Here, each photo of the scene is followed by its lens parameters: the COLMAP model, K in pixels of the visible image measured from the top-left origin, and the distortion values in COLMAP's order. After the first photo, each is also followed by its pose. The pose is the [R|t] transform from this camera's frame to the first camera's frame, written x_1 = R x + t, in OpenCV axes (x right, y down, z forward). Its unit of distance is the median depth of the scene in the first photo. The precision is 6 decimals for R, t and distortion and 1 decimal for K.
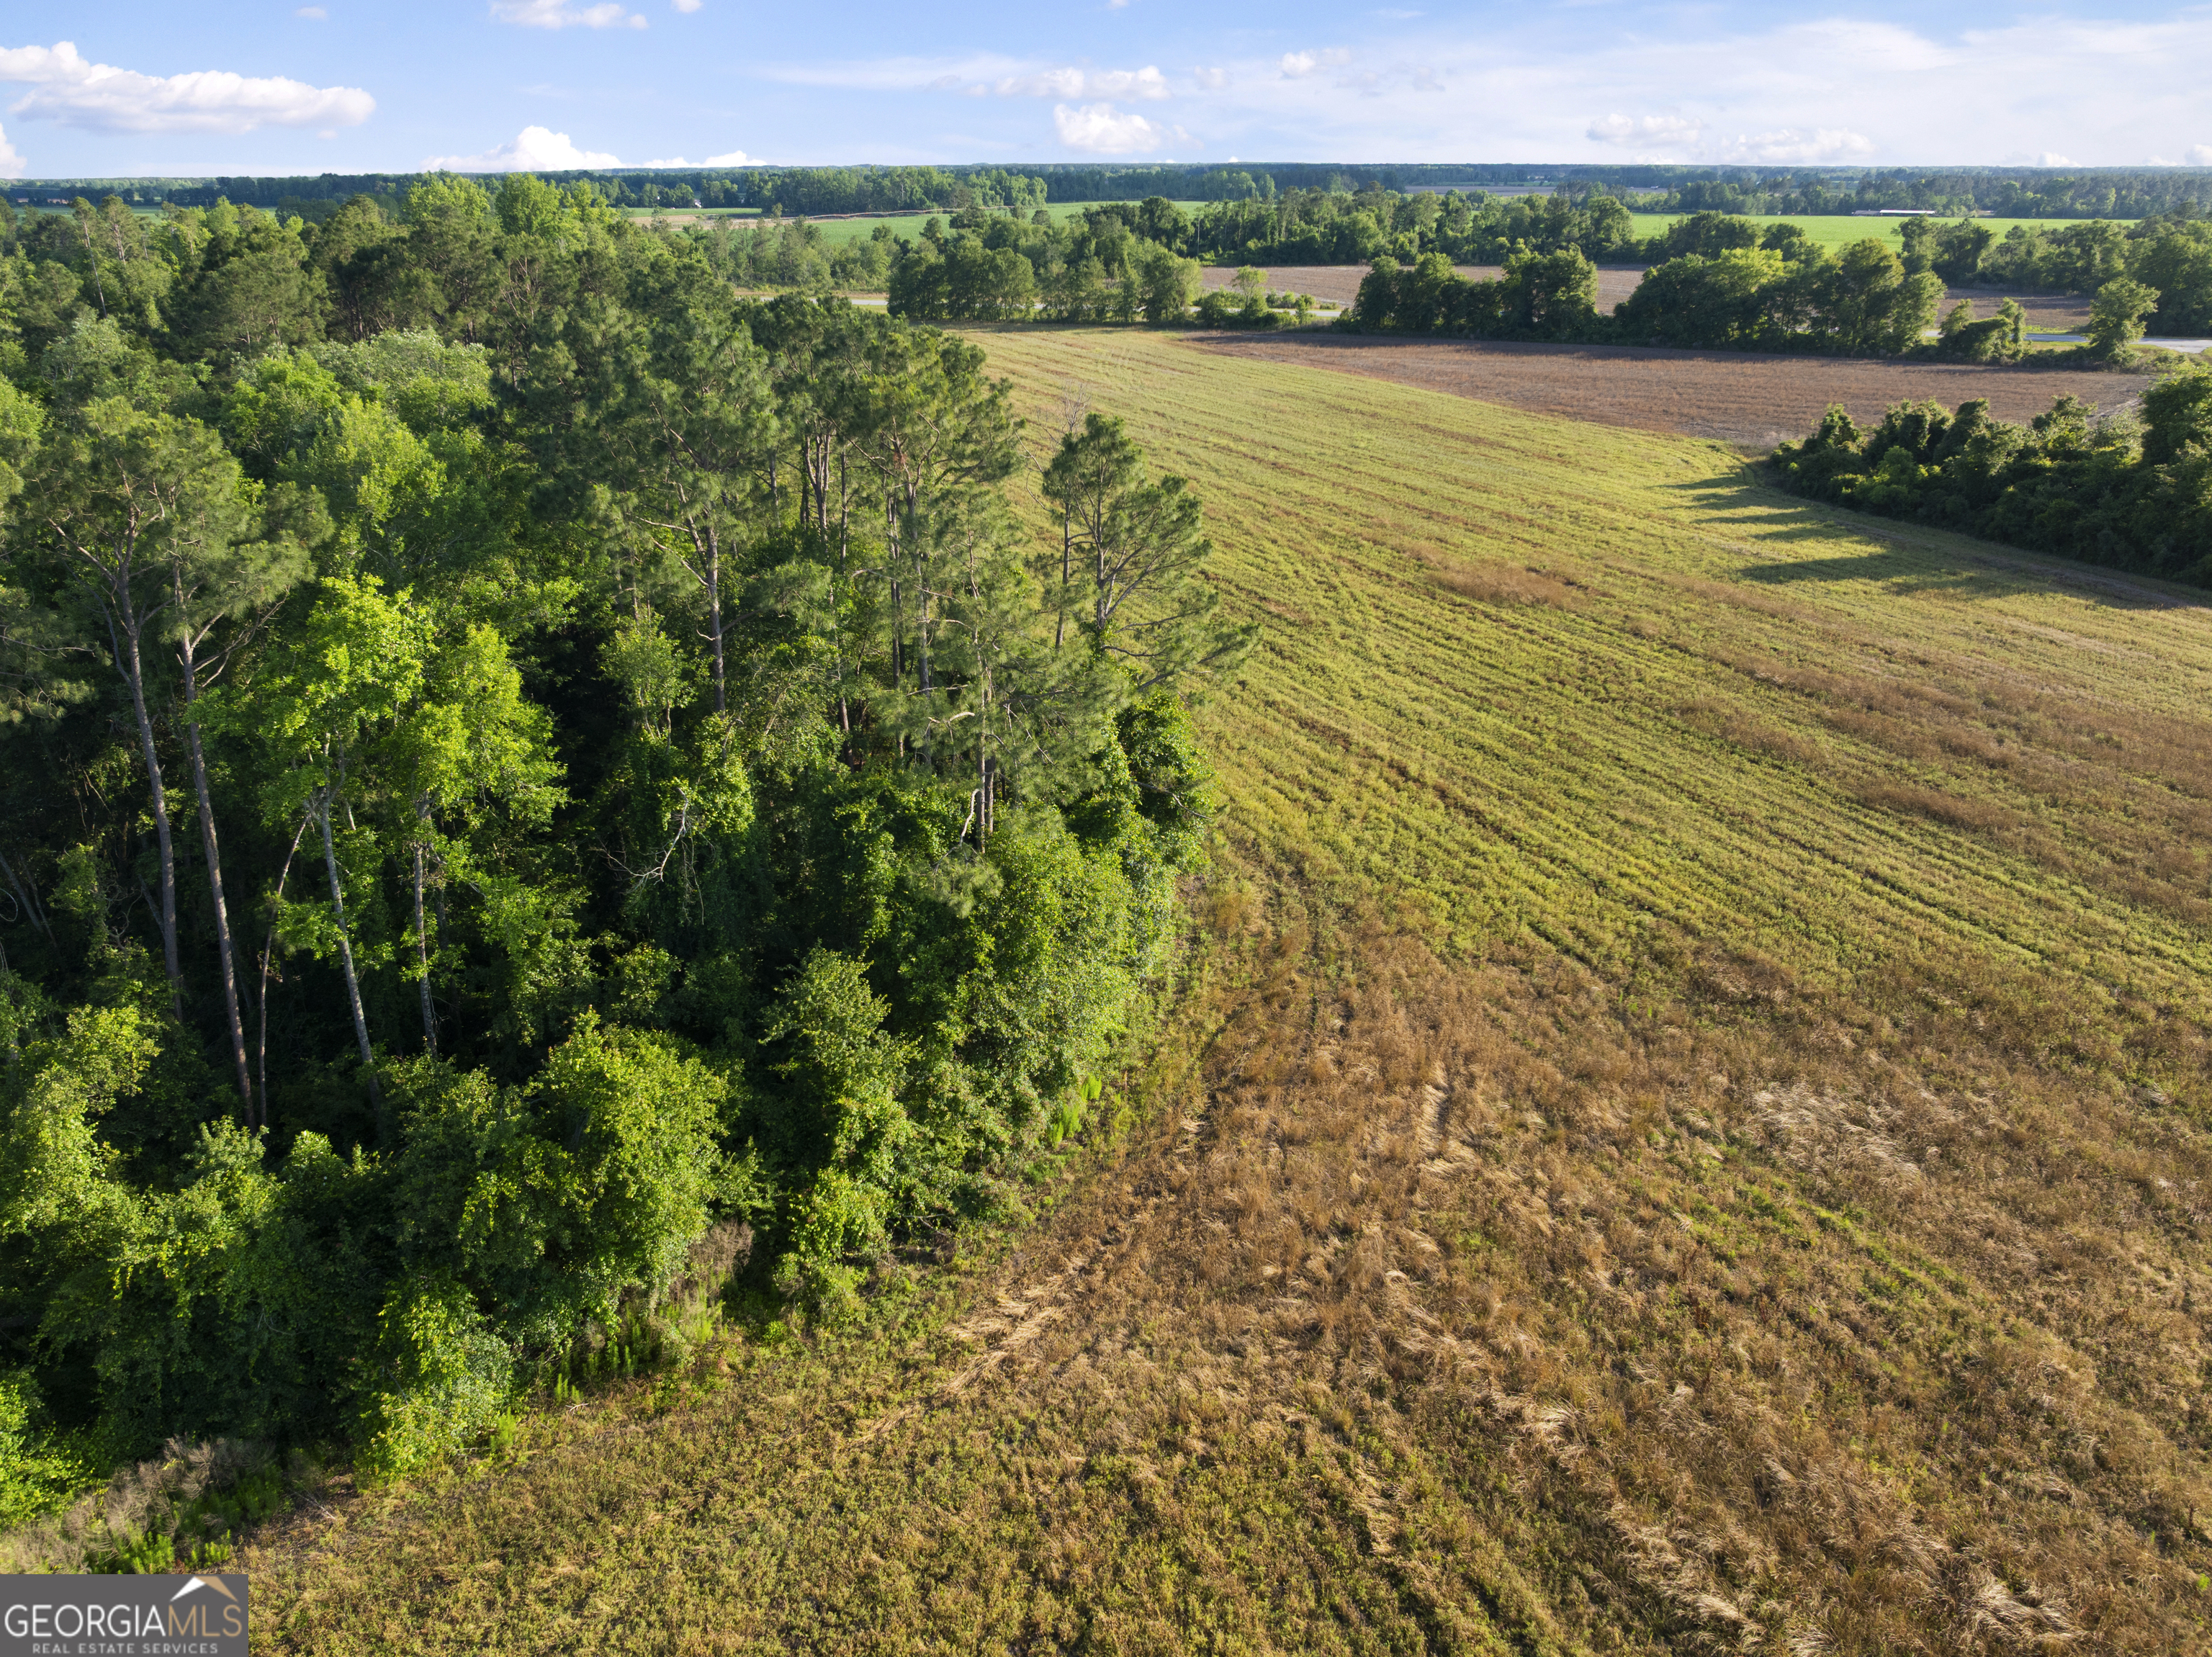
lens RADIAL K [[1551.1, 0, 1055.1], [0, 1551.1, 827.0], [0, 0, 1]] dist [-0.037635, 0.002833]
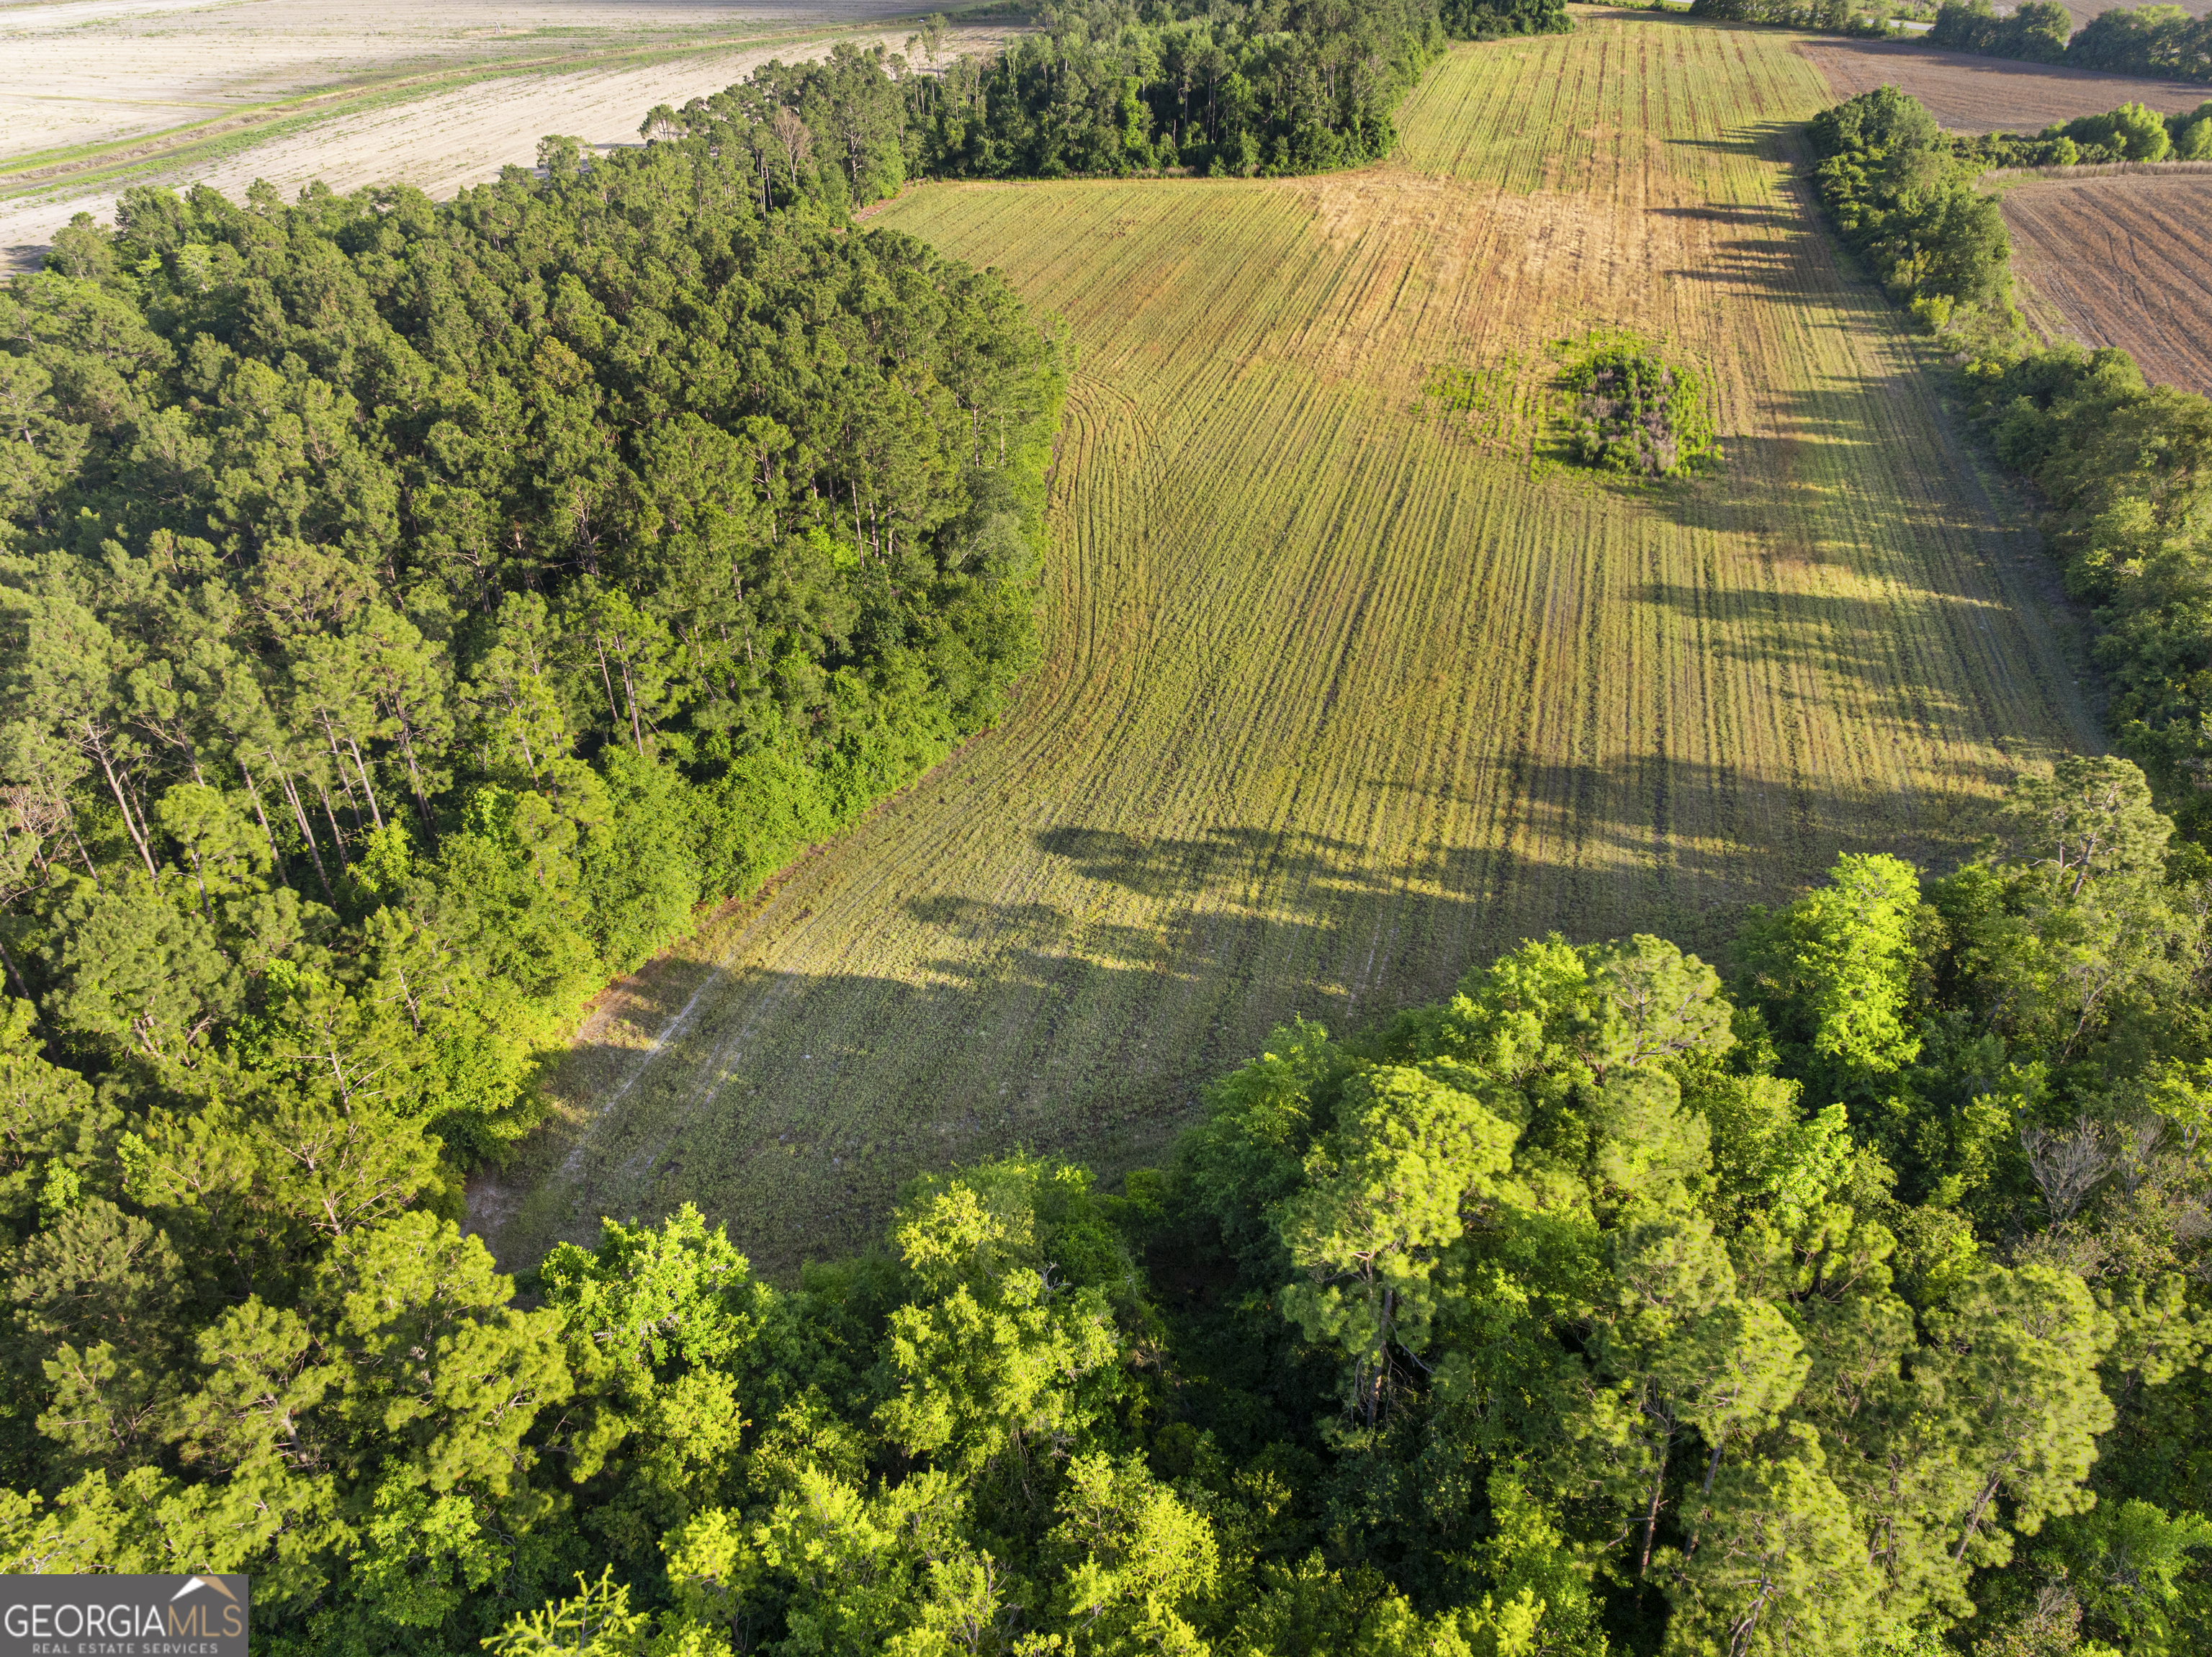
lens RADIAL K [[1593.3, 0, 1139.1], [0, 1593.3, 800.5], [0, 0, 1]] dist [-0.045638, 0.005075]
pose [[0.785567, 0.320211, -0.529480, 0.776770], [-0.220858, 0.944426, 0.243479, 0.251629], [0.578019, -0.074329, 0.812631, -1.027495]]
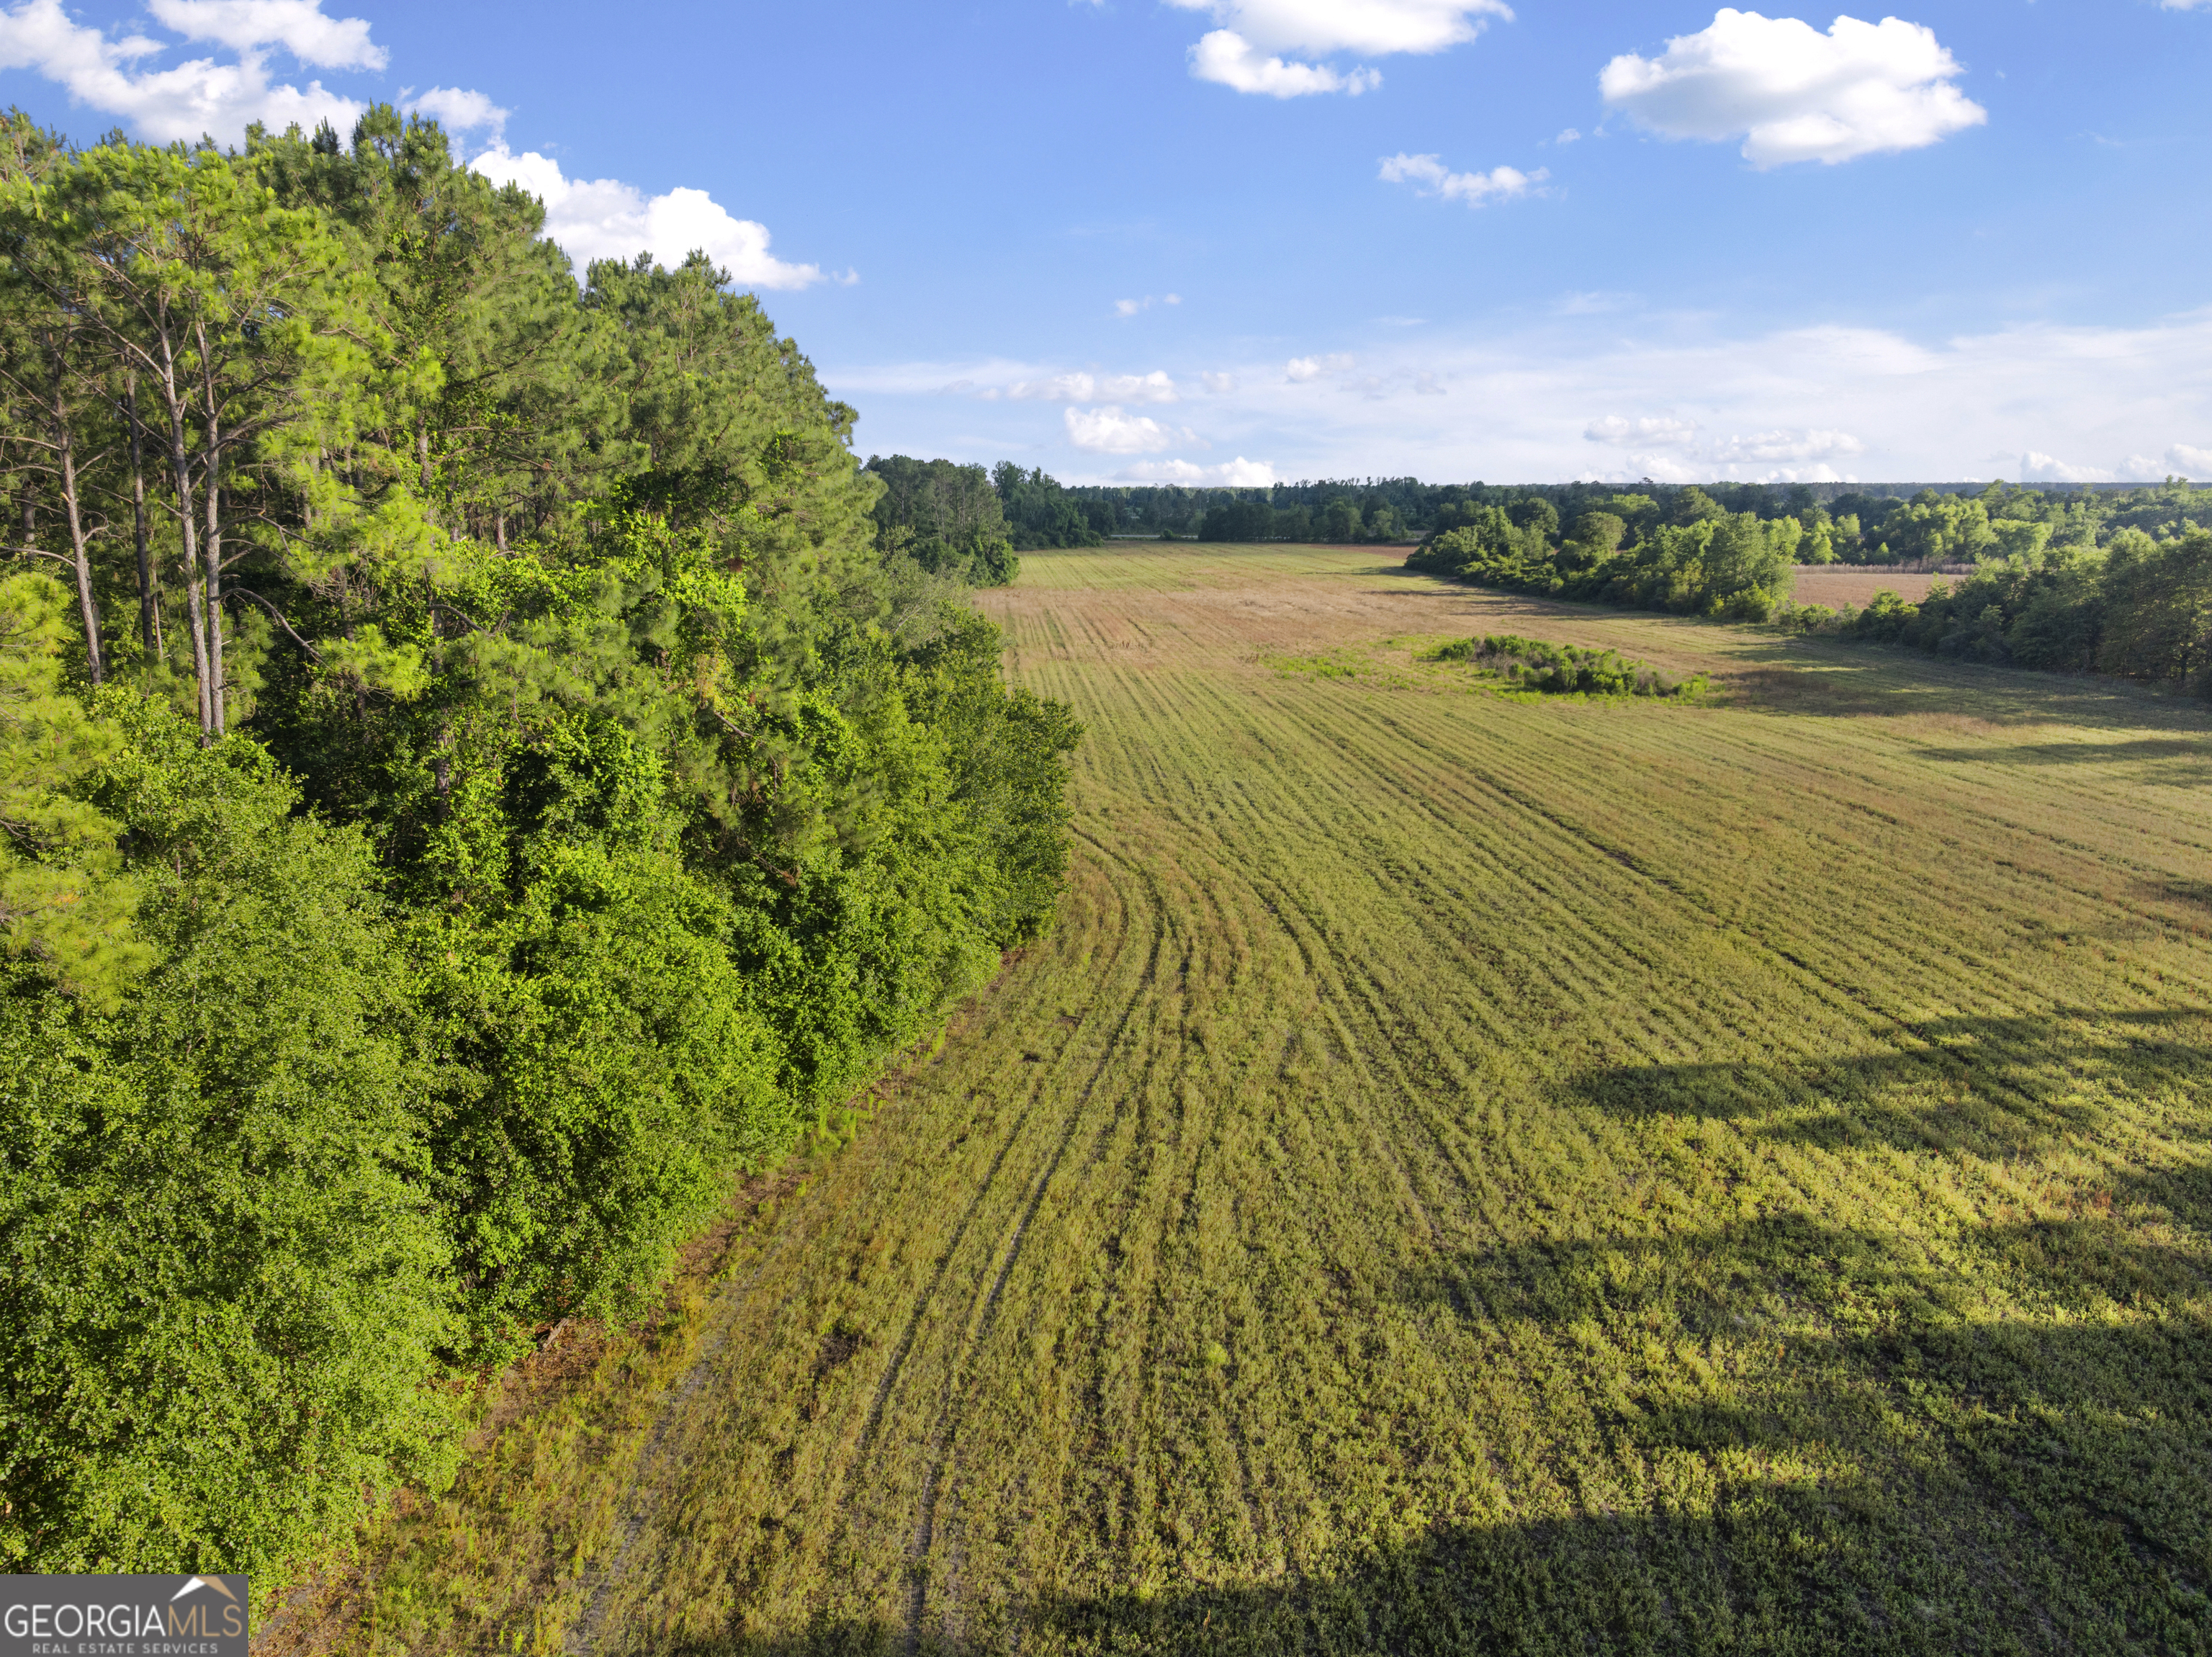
lens RADIAL K [[1586.6, 0, 1105.4], [0, 1586.6, 819.3], [0, 0, 1]] dist [-0.039956, 0.003771]
pose [[0.941821, 0.069782, -0.328792, 0.517528], [-0.131169, 0.976955, -0.168384, 0.398061], [0.309465, 0.201715, 0.929270, -0.825734]]
